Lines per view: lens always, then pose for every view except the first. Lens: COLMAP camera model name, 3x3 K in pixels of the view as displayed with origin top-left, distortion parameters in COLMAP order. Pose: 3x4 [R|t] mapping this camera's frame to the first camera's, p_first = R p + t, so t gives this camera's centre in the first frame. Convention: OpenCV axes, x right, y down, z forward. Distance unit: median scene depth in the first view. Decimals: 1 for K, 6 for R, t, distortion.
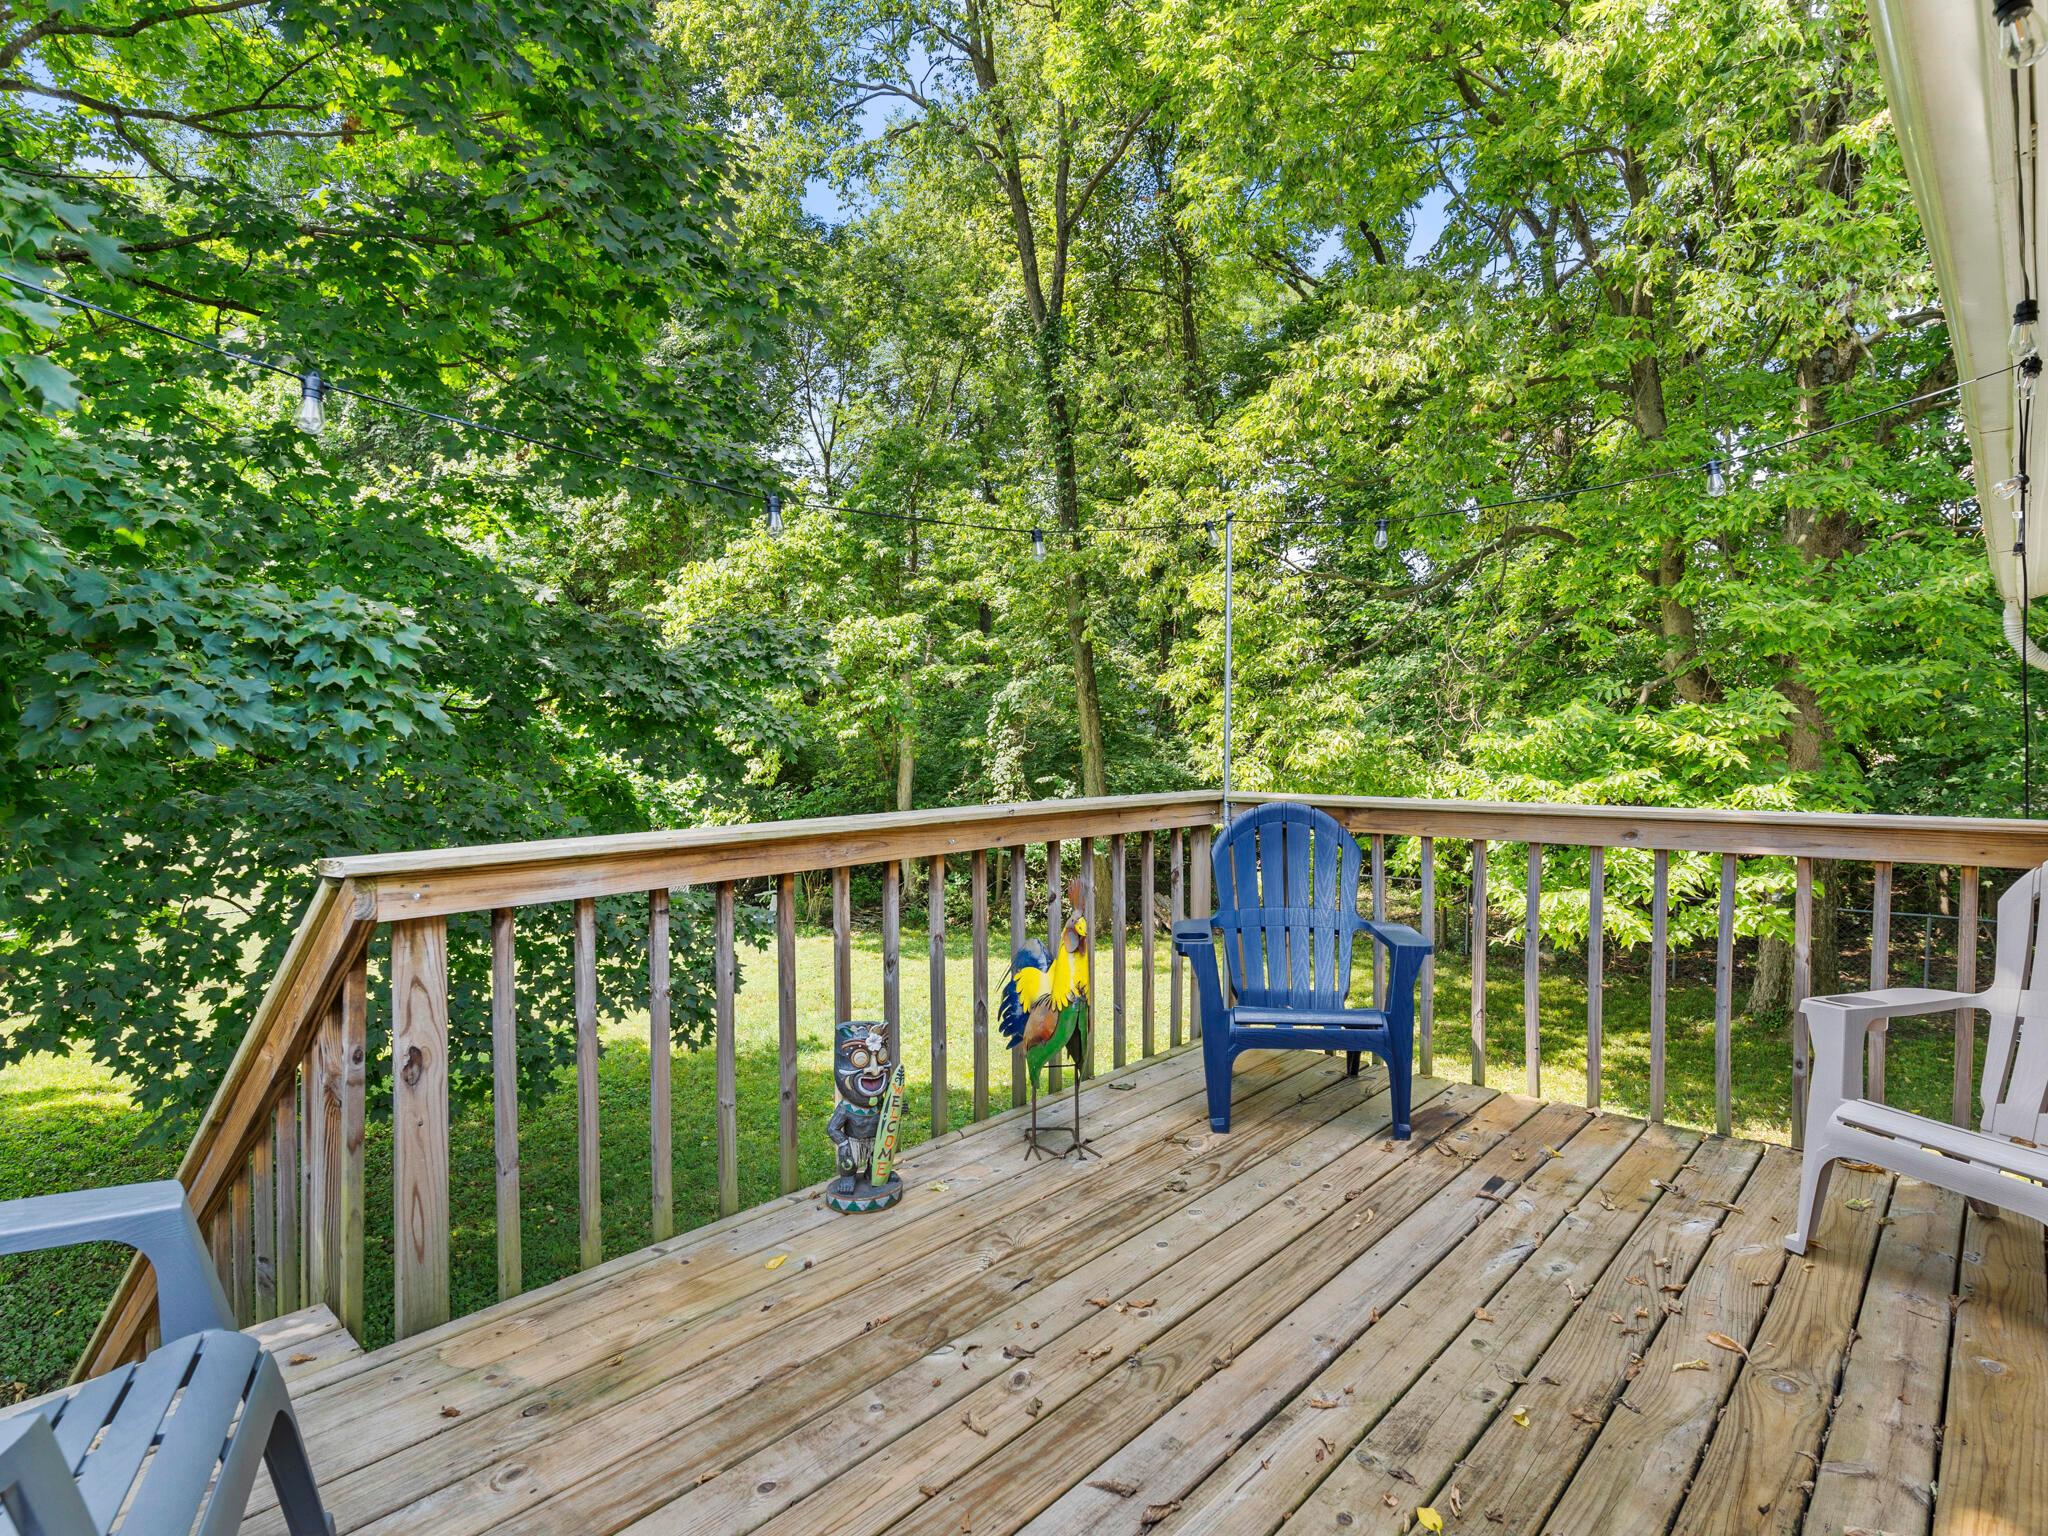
lens RADIAL K [[1099.3, 0, 1024.0], [0, 1099.3, 768.0], [0, 0, 1]] dist [0.004112, 0.000052]
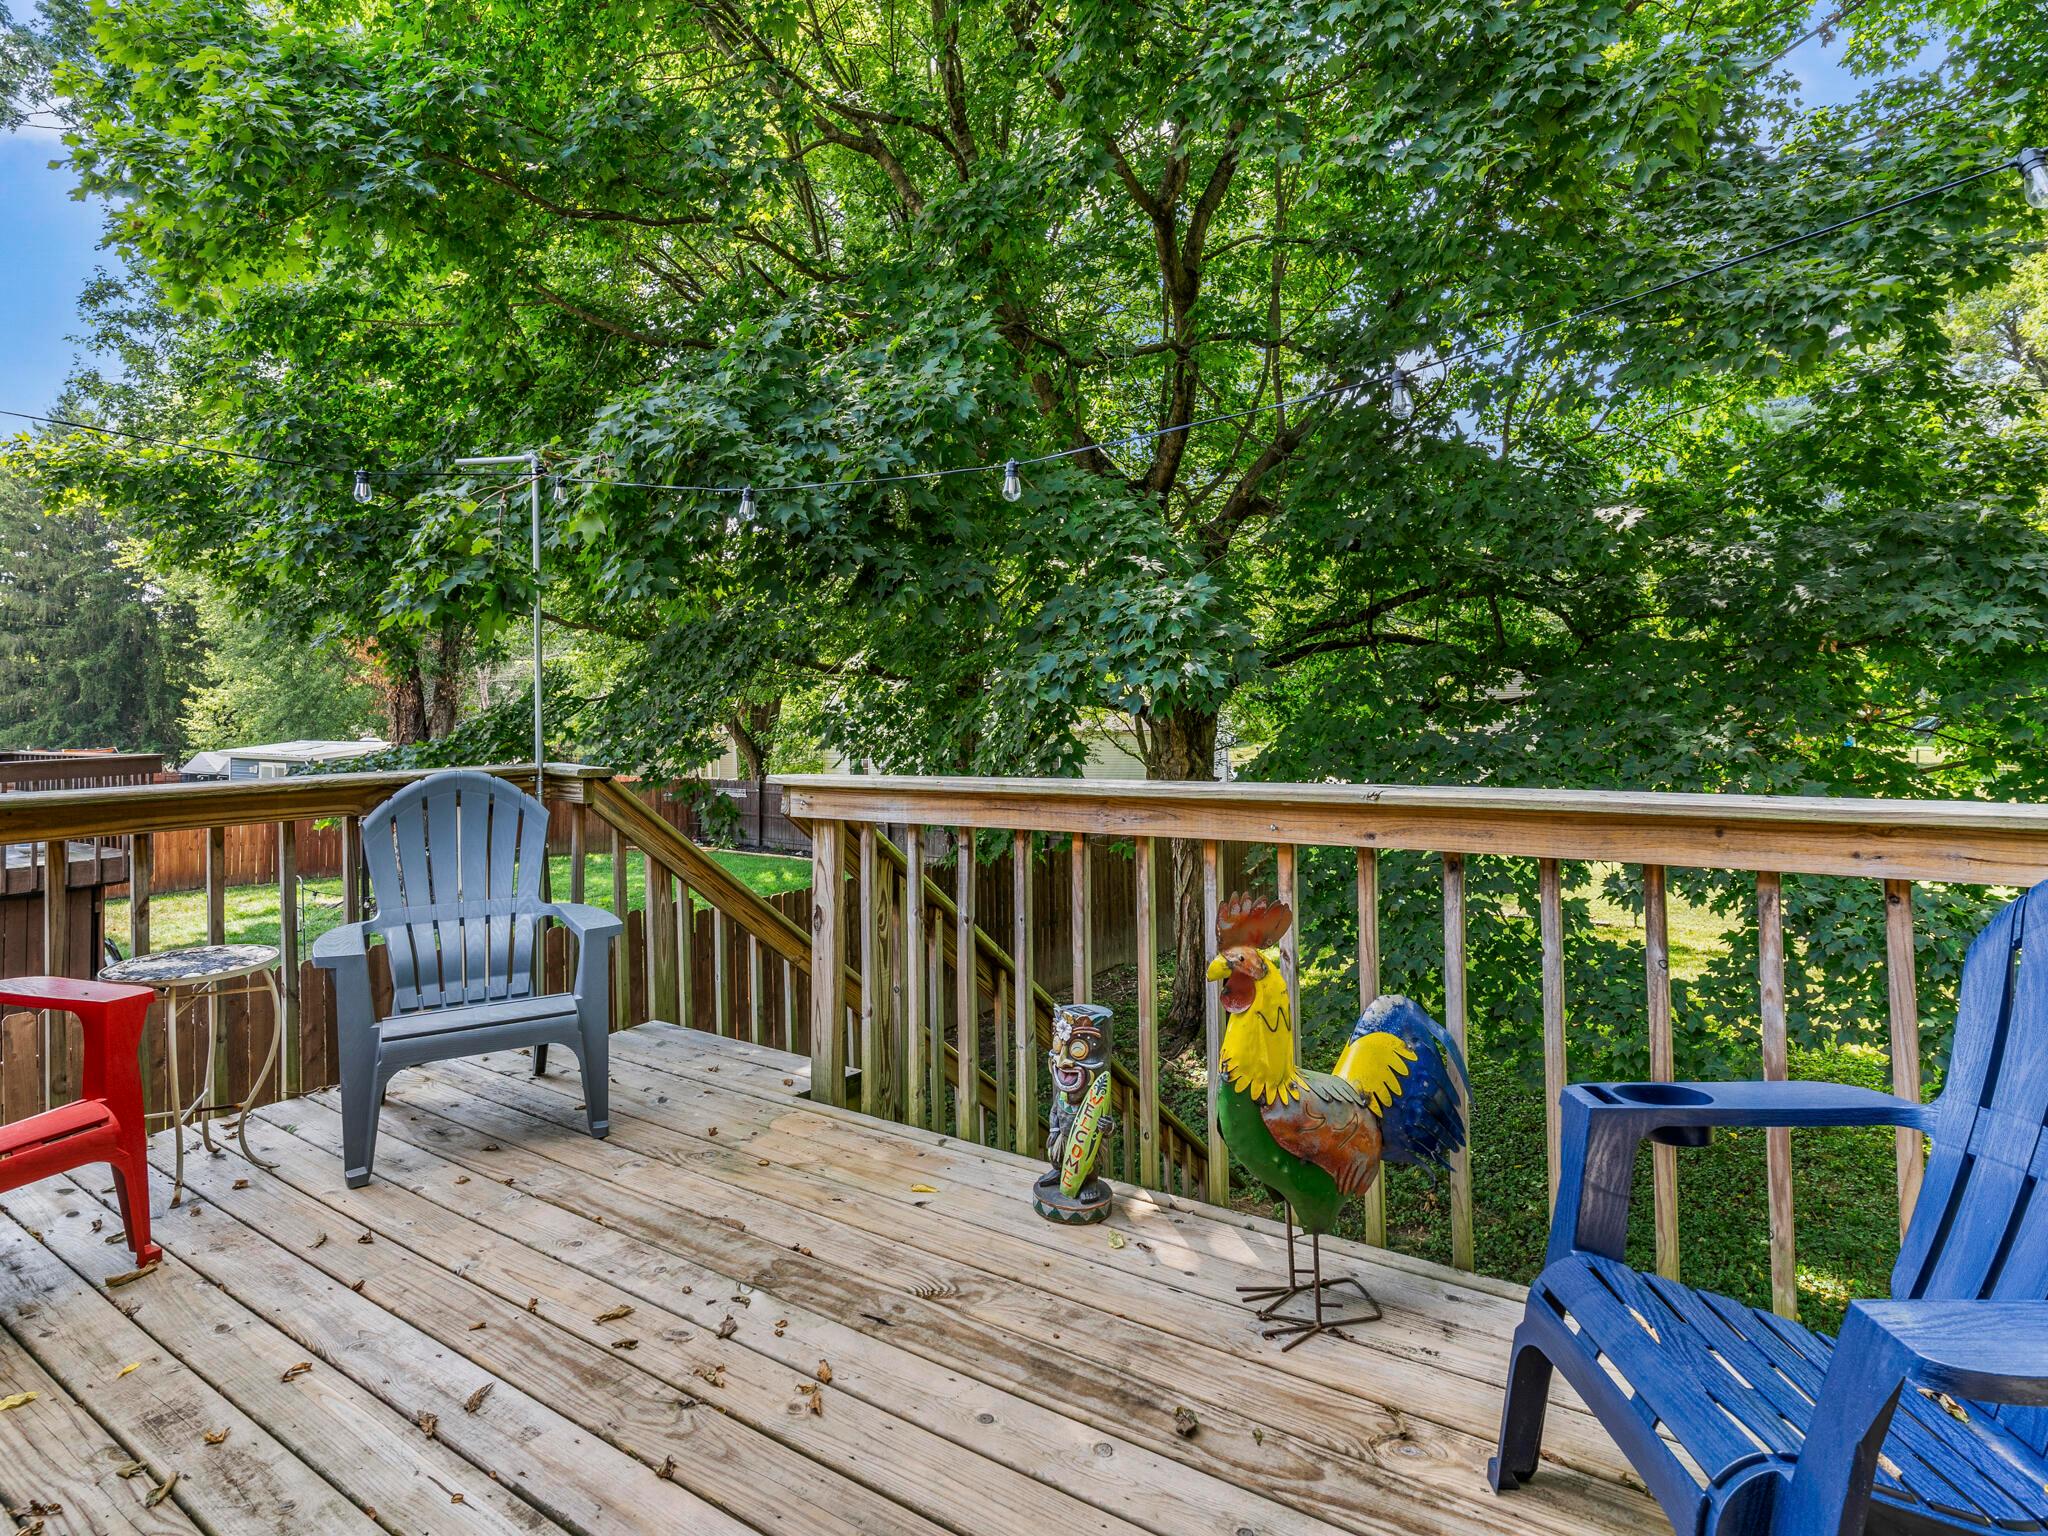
lens RADIAL K [[1099.3, 0, 1024.0], [0, 1099.3, 768.0], [0, 0, 1]] dist [0.004112, 0.000052]
pose [[0.138559, 0.054739, -0.988840, 0.883414], [-0.018498, 0.998440, 0.052678, -0.012480], [0.990181, 0.010992, 0.139355, 1.031244]]
